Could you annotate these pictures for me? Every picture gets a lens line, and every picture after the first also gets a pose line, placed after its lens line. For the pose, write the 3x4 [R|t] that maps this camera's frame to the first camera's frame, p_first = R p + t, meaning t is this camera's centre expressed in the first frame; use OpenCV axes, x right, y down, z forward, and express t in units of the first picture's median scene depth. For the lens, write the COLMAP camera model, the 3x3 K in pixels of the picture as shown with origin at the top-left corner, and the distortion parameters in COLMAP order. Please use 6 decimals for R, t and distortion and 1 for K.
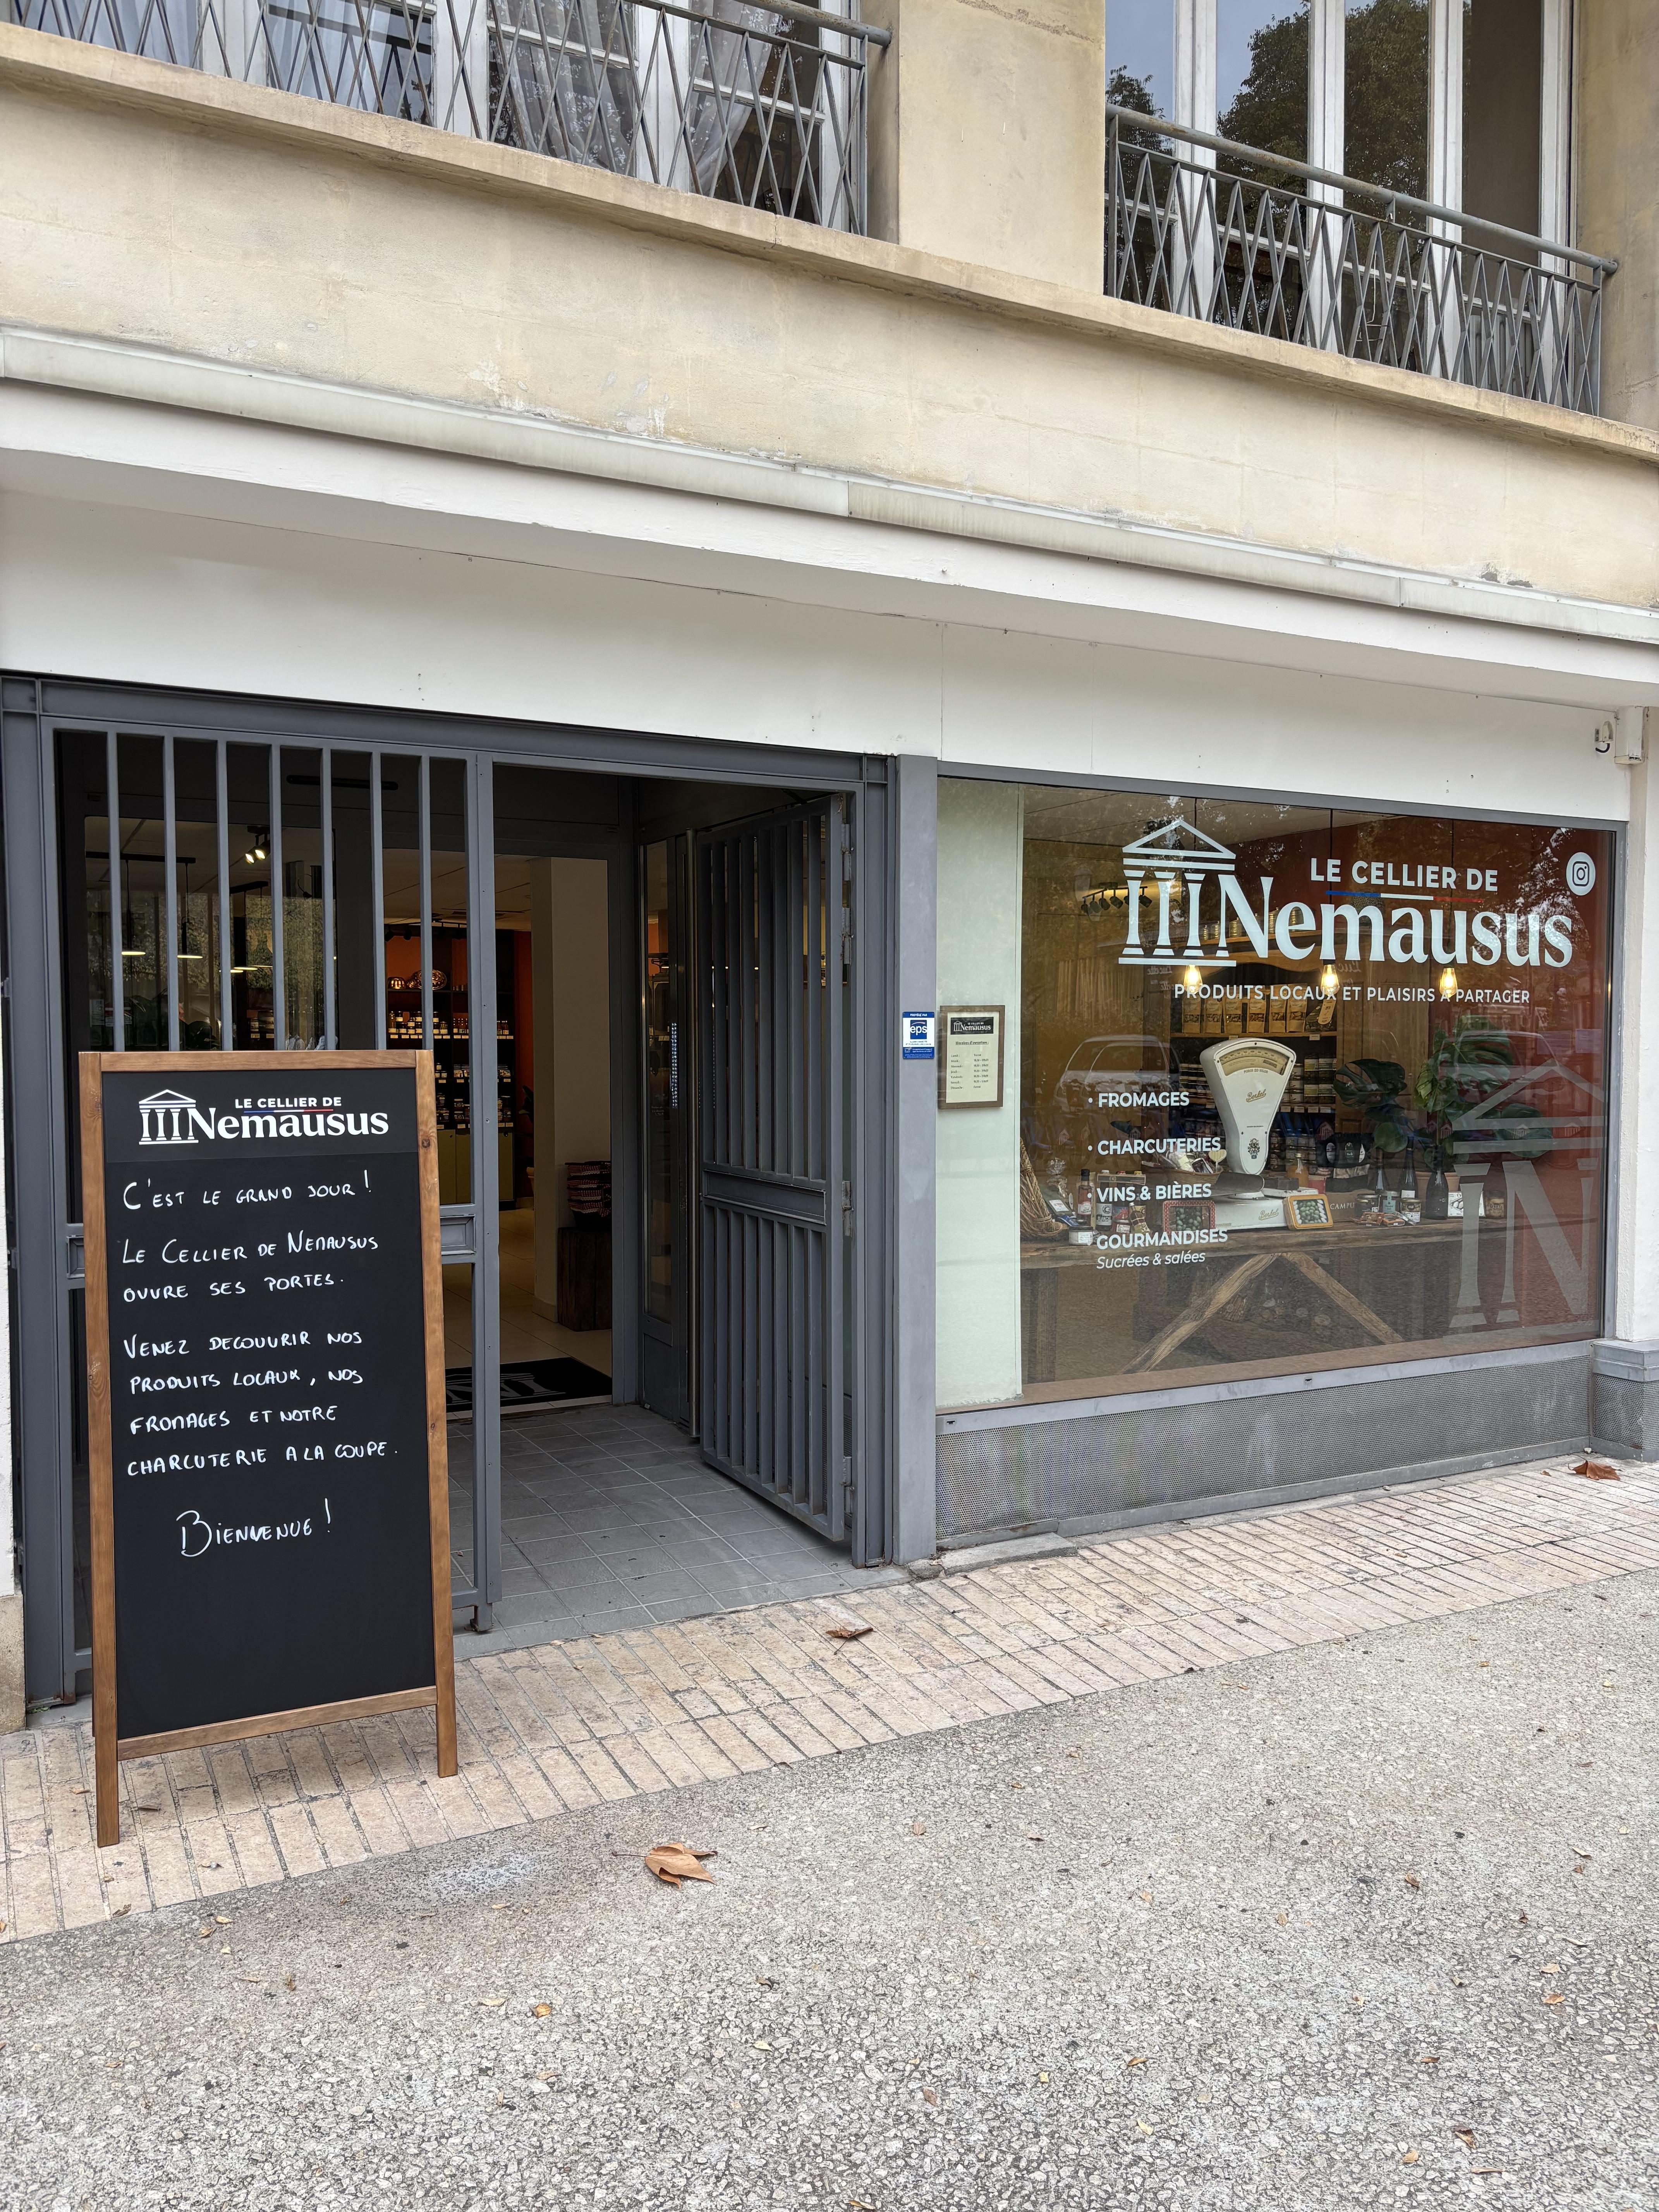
lens RADIAL K [[1622.7, 0, 829.5], [0, 1622.7, 1106.0], [0, 0, 1]] dist [0.004781, 0.002734]
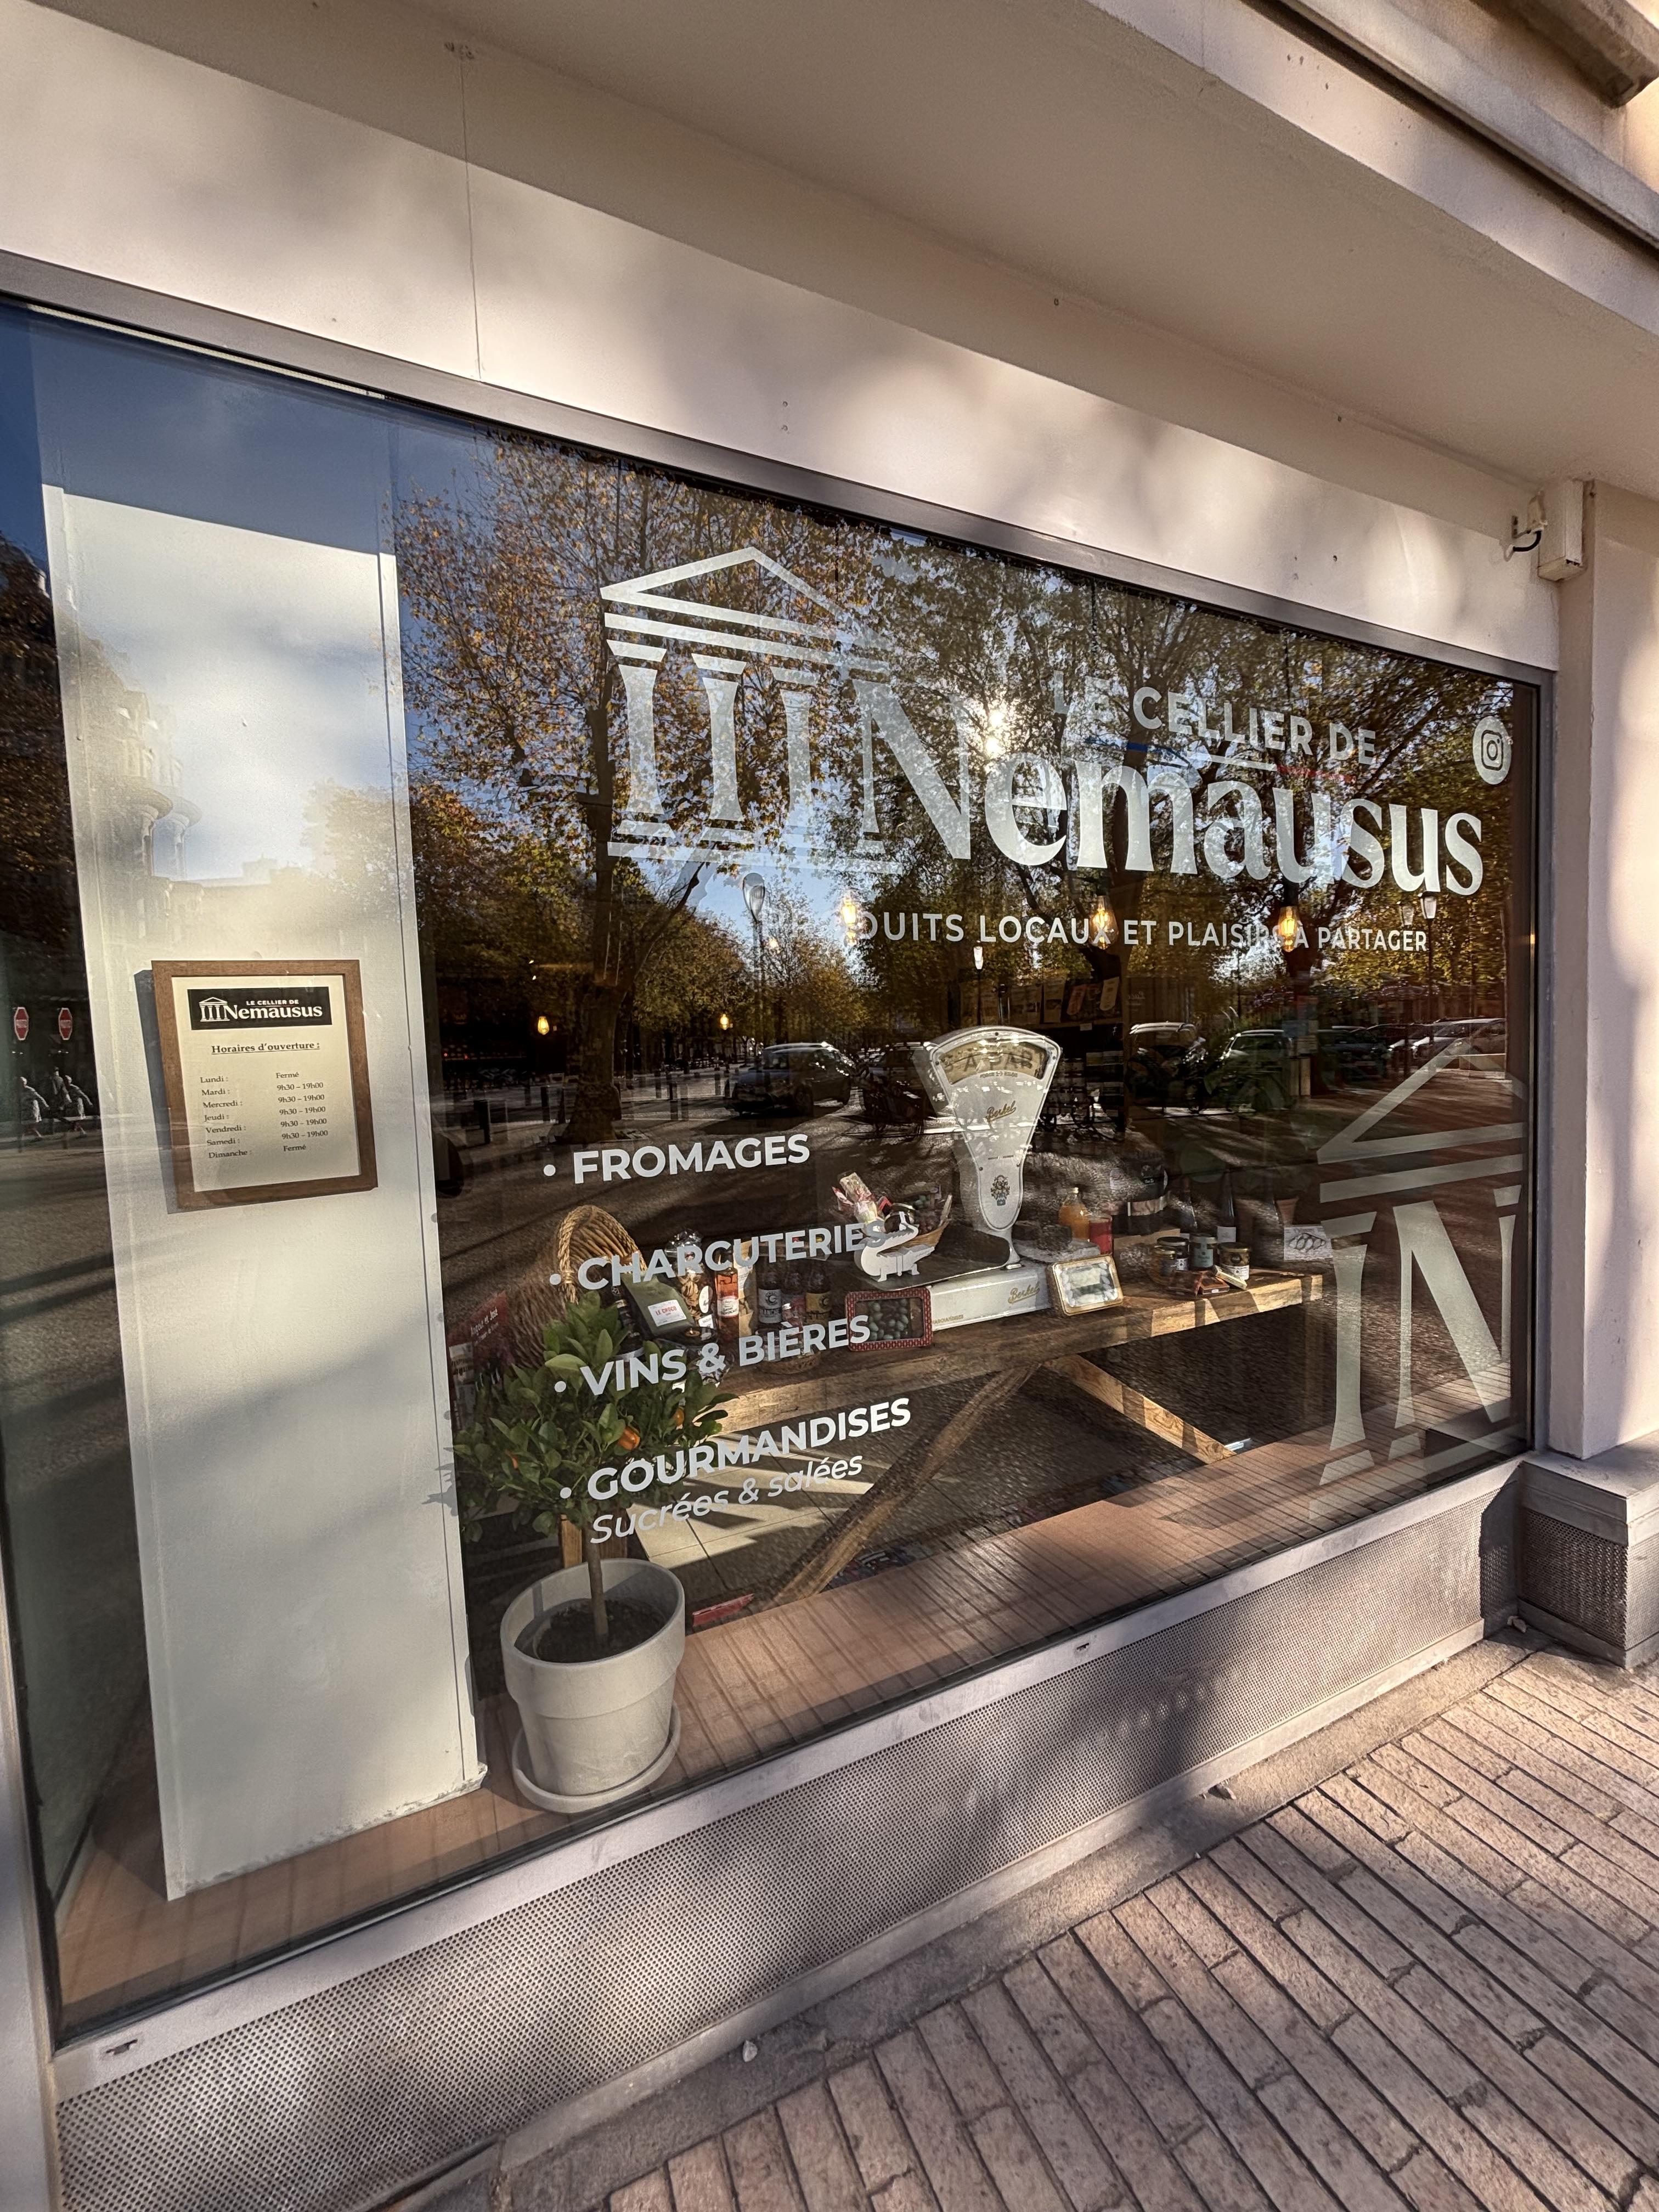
lens RADIAL K [[883.0, 0, 829.5], [0, 883.0, 1106.0], [0, 0, 1]] dist [-0.000325, 0.000011]
pose [[0.998770, -0.037930, -0.031948, 0.211545], [0.038448, 0.999136, 0.015768, -0.017921], [0.031322, -0.016977, 0.999365, 0.658204]]
